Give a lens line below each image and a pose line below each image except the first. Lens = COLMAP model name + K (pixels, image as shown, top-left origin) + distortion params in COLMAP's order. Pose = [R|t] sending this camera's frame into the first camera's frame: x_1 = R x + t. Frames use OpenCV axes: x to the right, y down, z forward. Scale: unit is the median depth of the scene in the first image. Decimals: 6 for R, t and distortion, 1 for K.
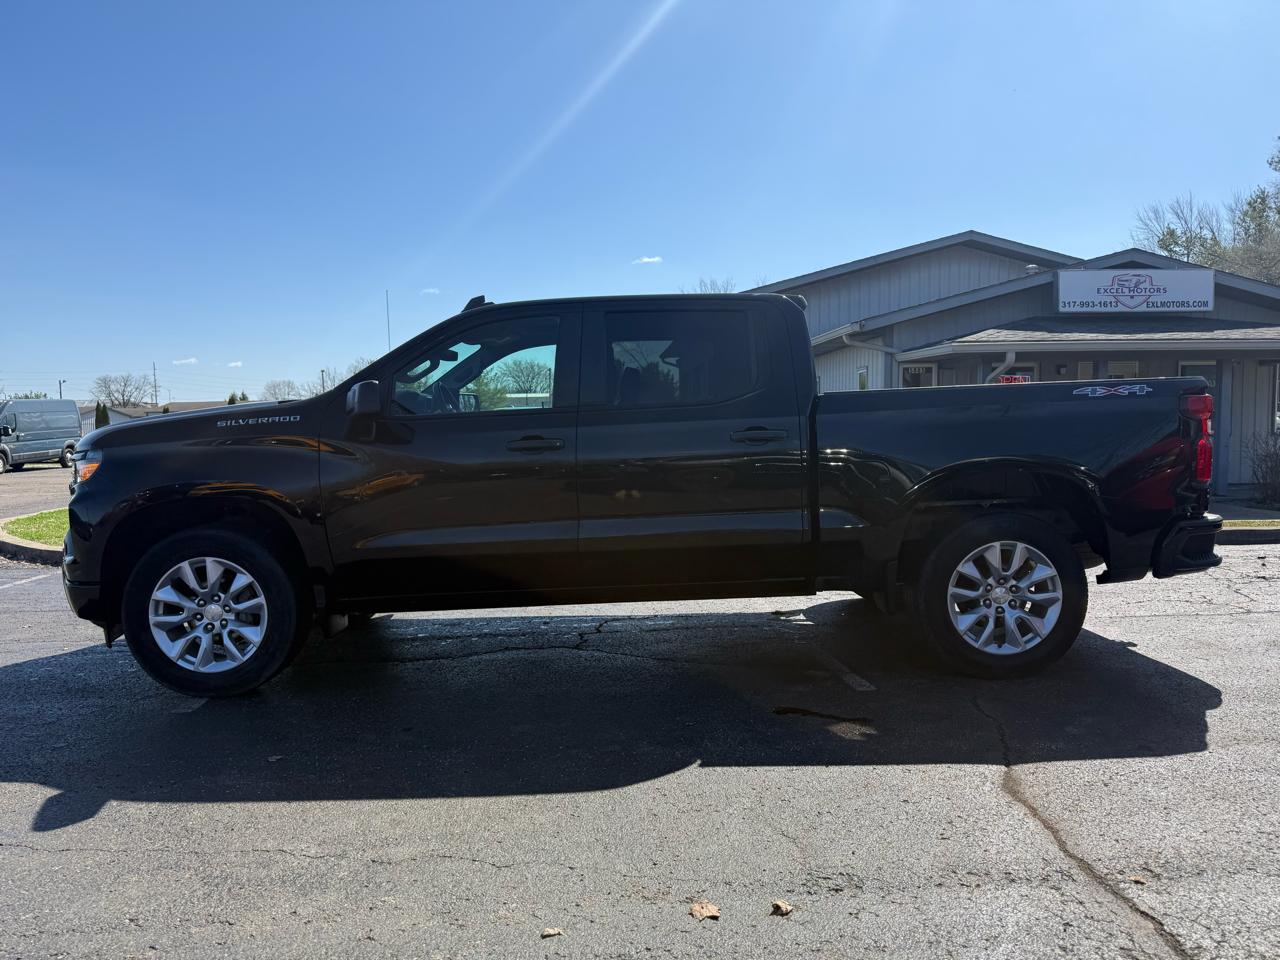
lens RADIAL K [[899.0, 0, 640.1], [0, 899.0, 487.7], [0, 0, 1]] dist [0.002466, -0.000714]
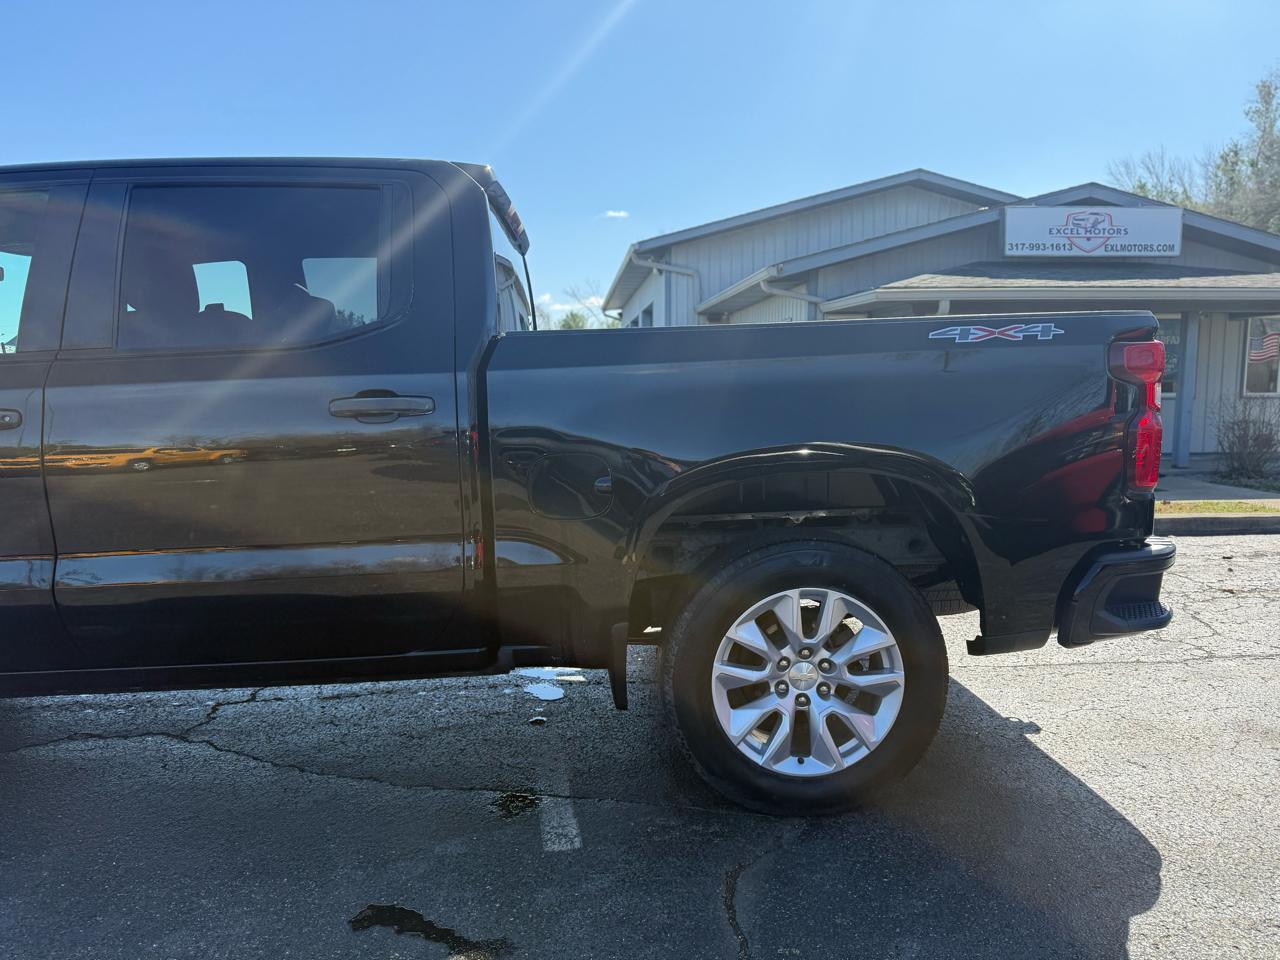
lens RADIAL K [[891.0, 0, 636.6], [0, 891.0, 483.5], [0, 0, 1]] dist [0.027436, -0.031649]
pose [[0.999669, 0.004876, 0.025245, 0.172422], [-0.005978, 0.999024, 0.043759, -0.021136], [-0.025007, -0.043895, 0.998723, 0.261286]]
